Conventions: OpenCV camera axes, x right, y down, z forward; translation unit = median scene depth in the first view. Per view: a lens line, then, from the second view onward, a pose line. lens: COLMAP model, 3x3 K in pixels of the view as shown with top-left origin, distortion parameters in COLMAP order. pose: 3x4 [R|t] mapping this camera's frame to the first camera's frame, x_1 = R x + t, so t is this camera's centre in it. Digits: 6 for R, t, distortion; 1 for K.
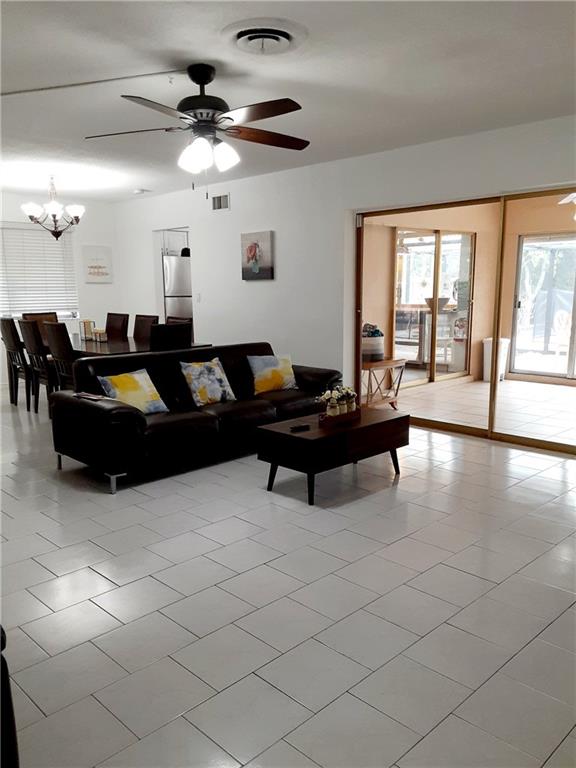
lens RADIAL K [[621.3, 0, 287.8], [0, 621.3, 382.7], [0, 0, 1]] dist [0.072176, -0.004208]
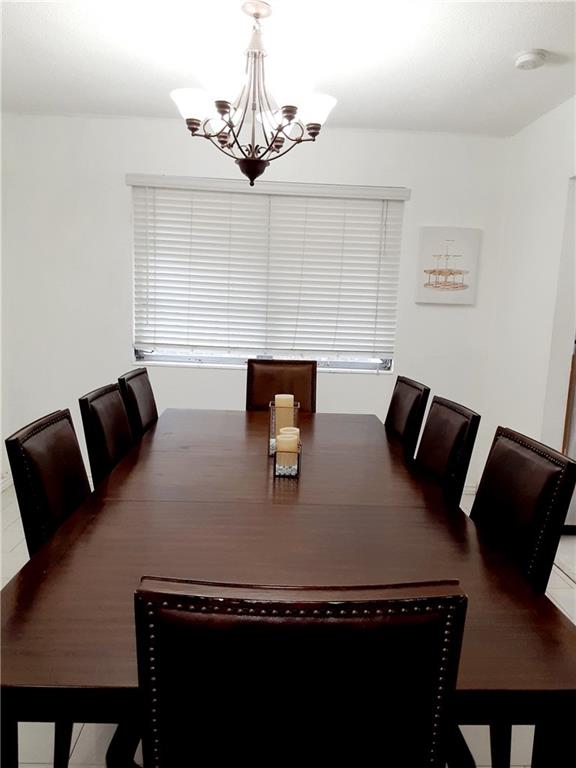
lens RADIAL K [[621.3, 0, 292.7], [0, 621.3, 390.9], [0, 0, 1]] dist [0.072176, -0.004208]
pose [[0.750483, 0.133203, -0.647327, -0.072625], [-0.150215, 0.988222, 0.029197, -0.099379], [0.643592, 0.075326, 0.761653, 0.623398]]
